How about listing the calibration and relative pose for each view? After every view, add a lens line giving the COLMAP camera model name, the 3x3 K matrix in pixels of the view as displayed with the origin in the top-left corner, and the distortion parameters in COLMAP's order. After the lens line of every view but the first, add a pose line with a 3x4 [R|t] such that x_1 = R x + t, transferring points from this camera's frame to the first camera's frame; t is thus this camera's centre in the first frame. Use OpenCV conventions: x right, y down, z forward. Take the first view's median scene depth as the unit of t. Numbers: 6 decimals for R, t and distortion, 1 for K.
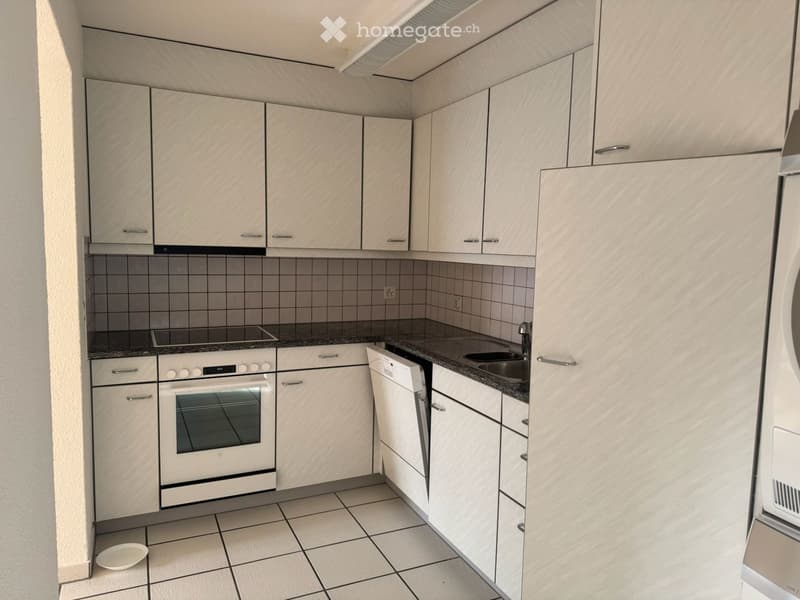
lens RADIAL K [[561.0, 0, 400.0], [0, 561.0, 300.0], [0, 0, 1]] dist [0.074815, -0.083081]
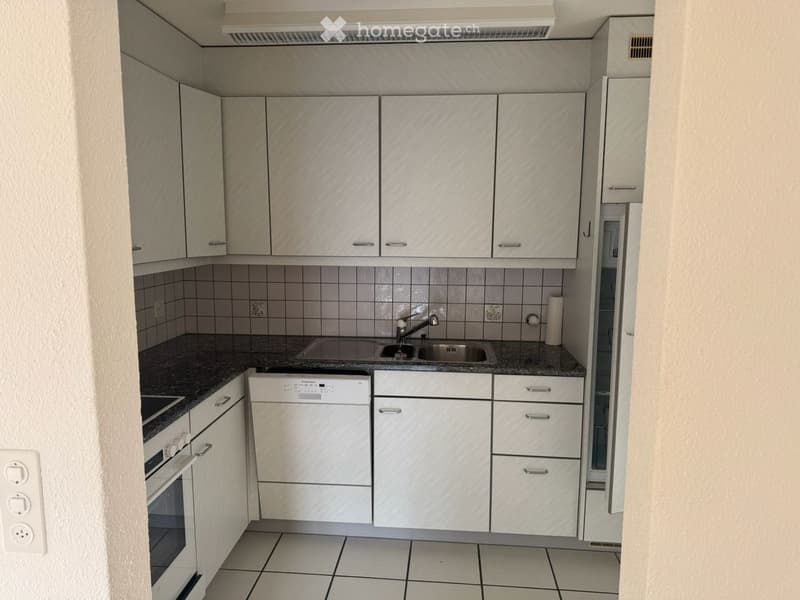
lens RADIAL K [[561.0, 0, 400.0], [0, 561.0, 300.0], [0, 0, 1]] dist [0.074815, -0.083081]
pose [[0.500209, -0.138883, 0.854694, -0.752359], [0.091849, 0.989995, 0.107114, -0.113652], [-0.861019, 0.024924, 0.507961, 0.454838]]
